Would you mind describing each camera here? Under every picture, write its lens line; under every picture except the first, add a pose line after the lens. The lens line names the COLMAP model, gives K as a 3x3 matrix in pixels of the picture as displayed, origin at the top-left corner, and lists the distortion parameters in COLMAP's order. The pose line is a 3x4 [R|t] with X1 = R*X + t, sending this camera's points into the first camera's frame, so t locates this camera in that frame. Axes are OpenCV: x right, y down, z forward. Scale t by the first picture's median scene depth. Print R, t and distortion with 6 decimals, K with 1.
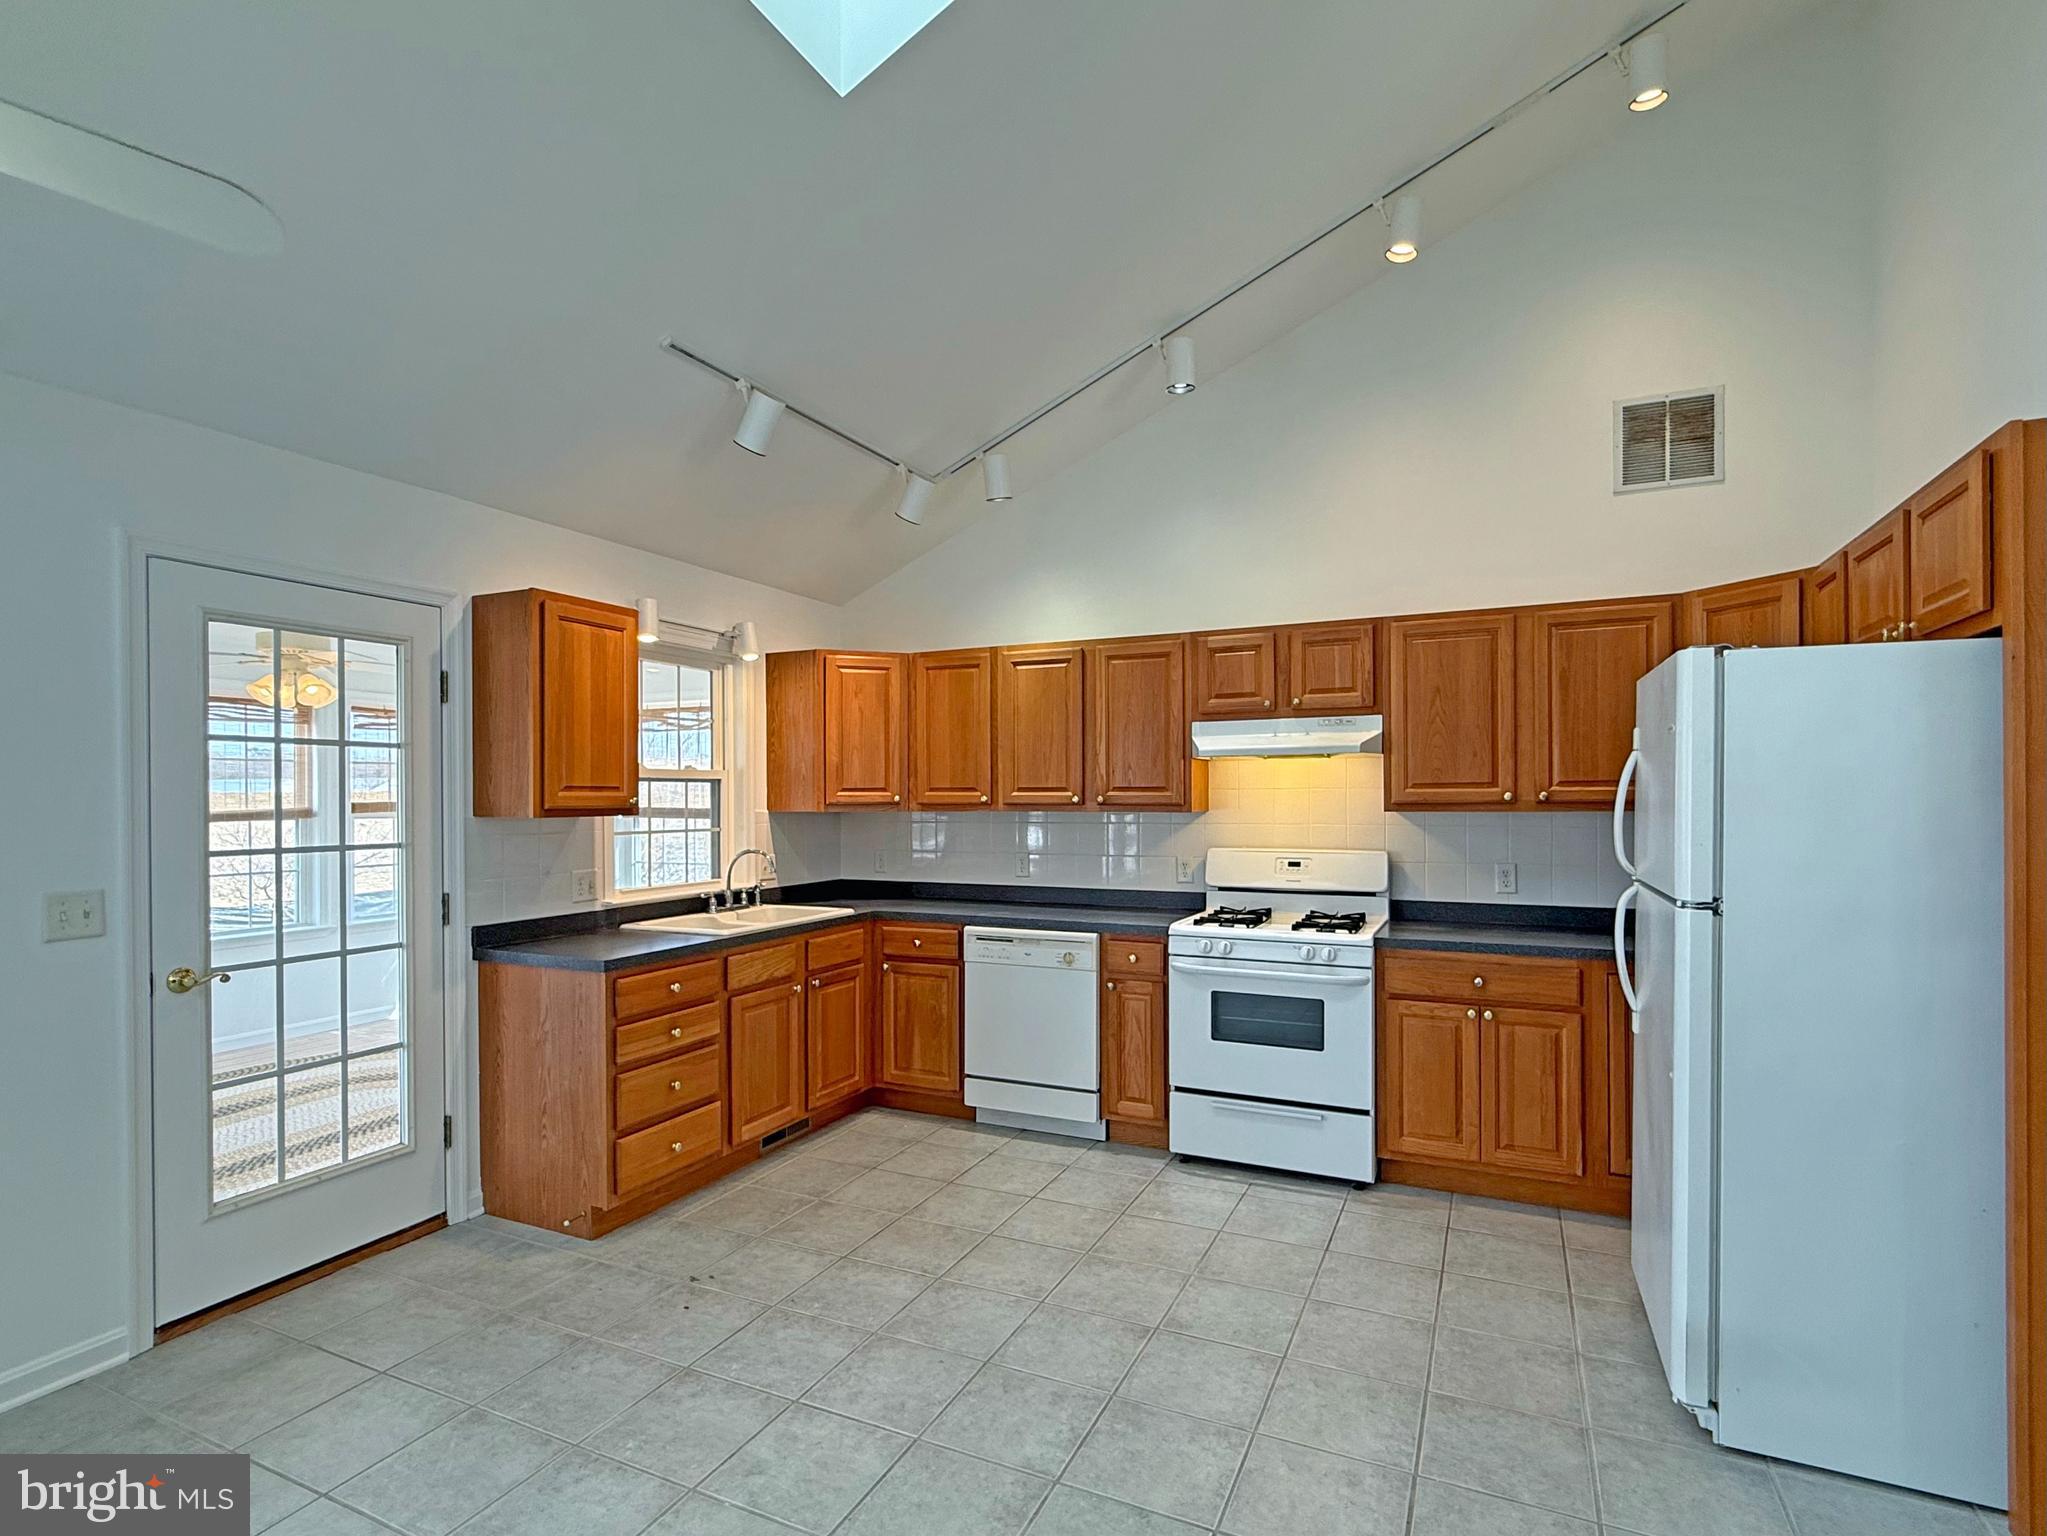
lens RADIAL K [[1002.1, 0, 1025.1], [0, 1002.1, 807.3], [0, 0, 1]] dist [-0.022260, -0.000526]
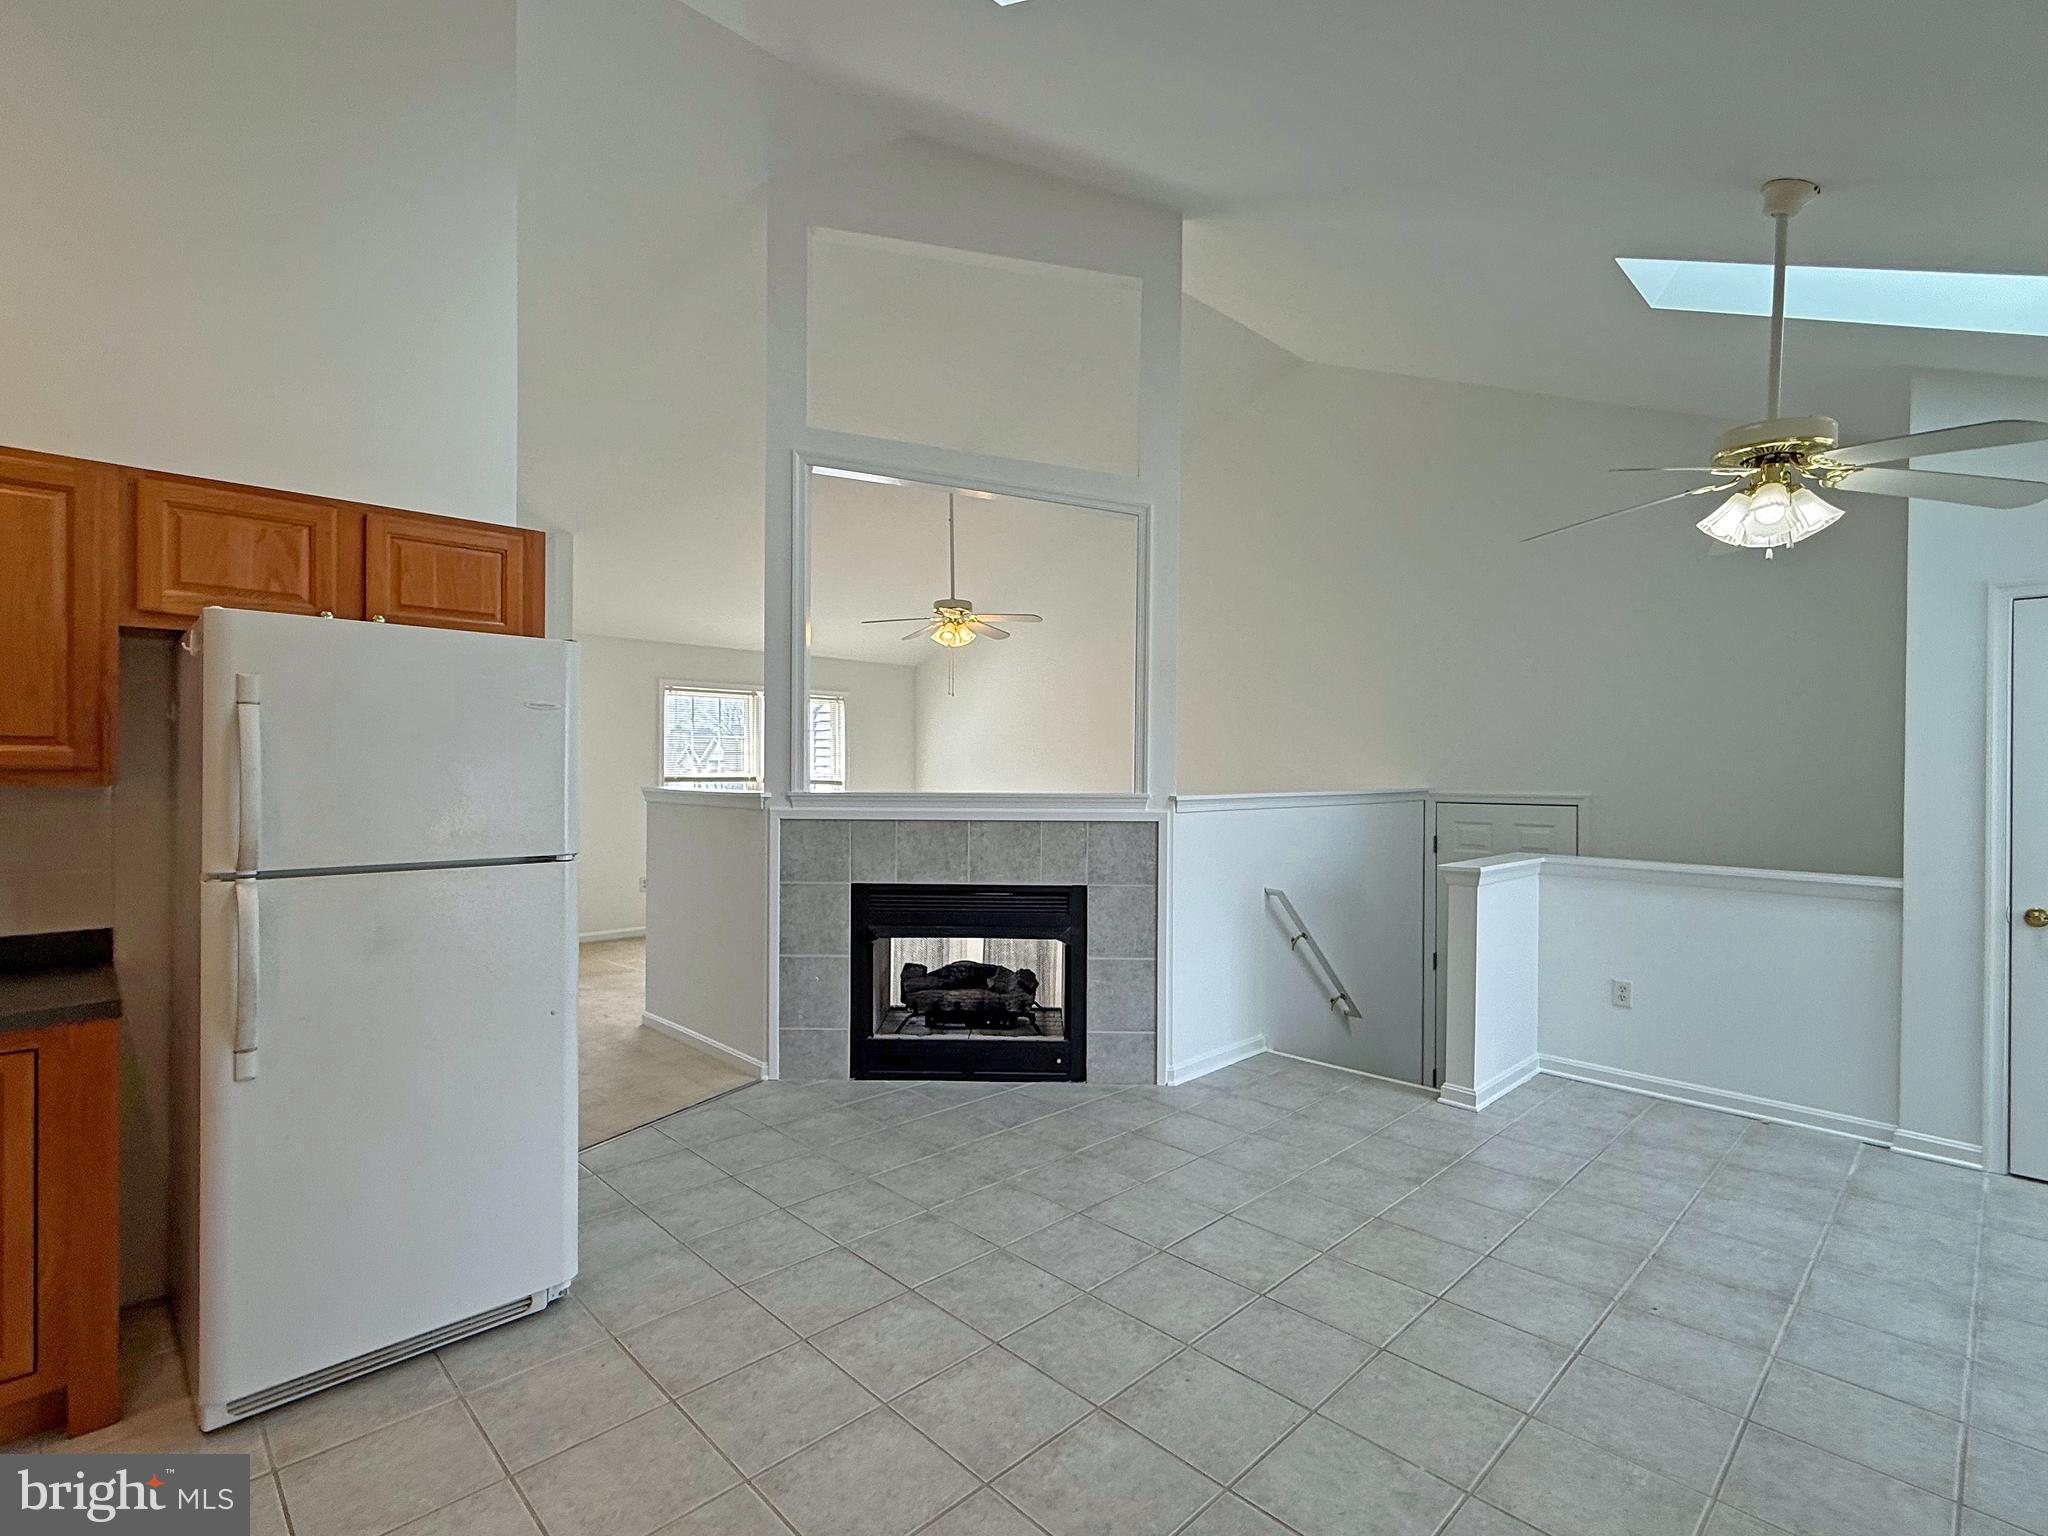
lens RADIAL K [[967.6, 0, 1019.8], [0, 967.6, 764.6], [0, 0, 1]] dist [-0.001231, -0.001109]
pose [[-0.935327, 0.000613, 0.353785, -0.198252], [0.002501, 0.999985, 0.004879, -0.015135], [-0.353776, 0.005448, -0.935314, 1.533352]]
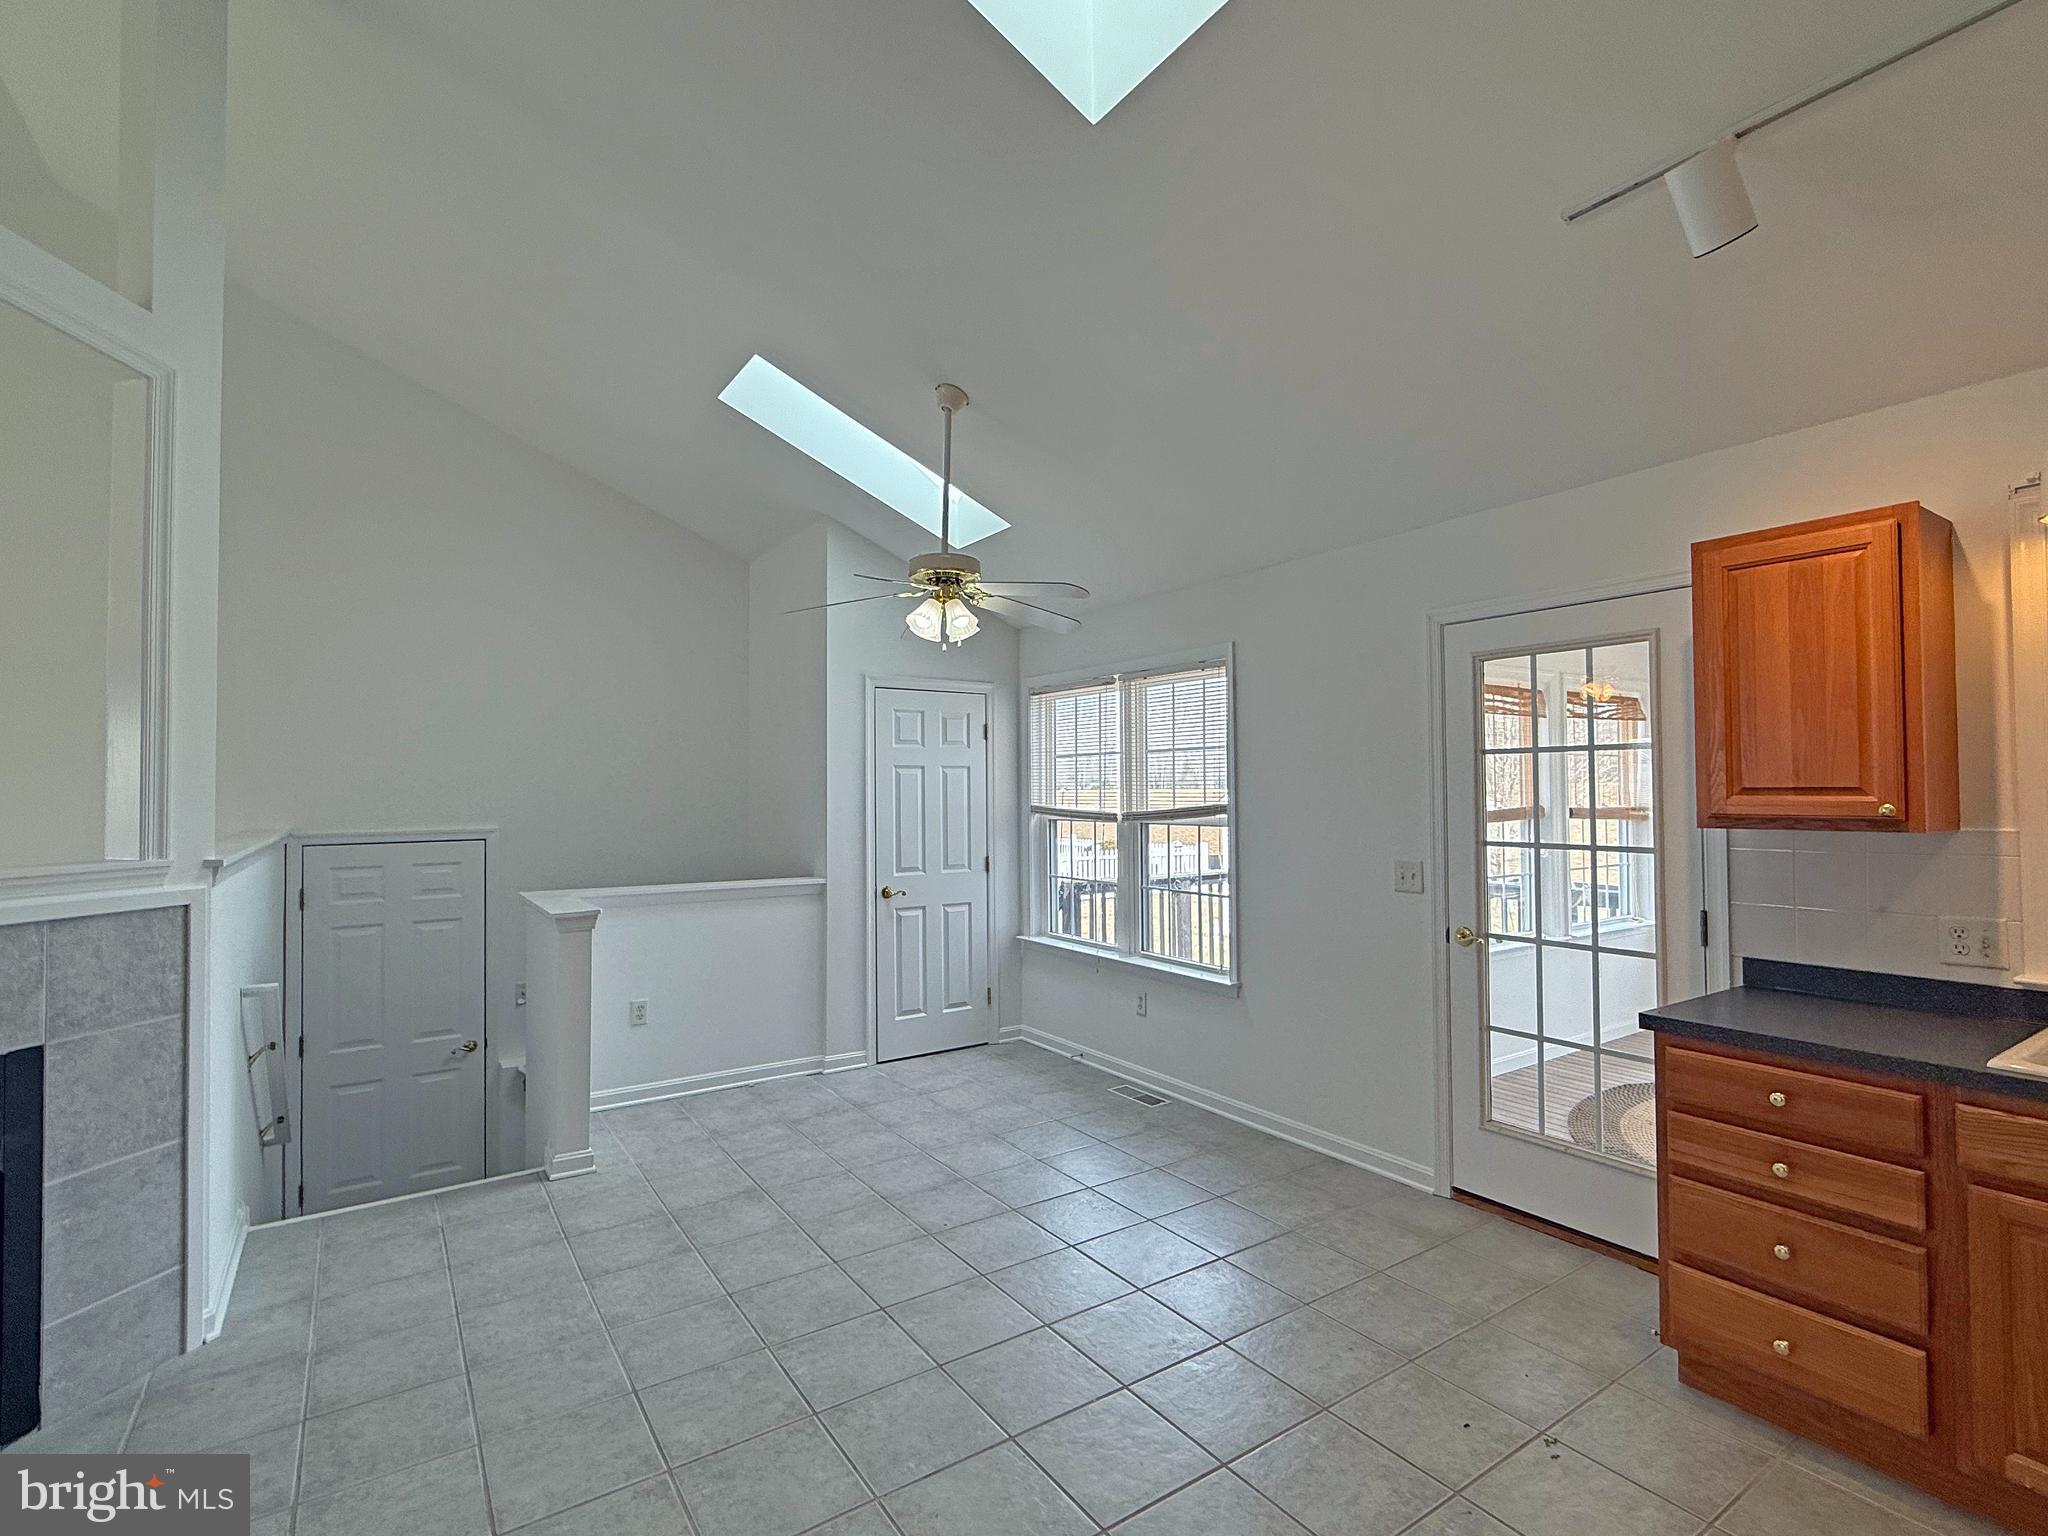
lens RADIAL K [[967.6, 0, 1019.8], [0, 967.6, 764.6], [0, 0, 1]] dist [-0.001231, -0.001109]
pose [[-0.517963, -0.013563, -0.855296, 0.566699], [0.000994, 0.999864, -0.016457, -0.034701], [0.855403, -0.009374, -0.517879, 1.138852]]
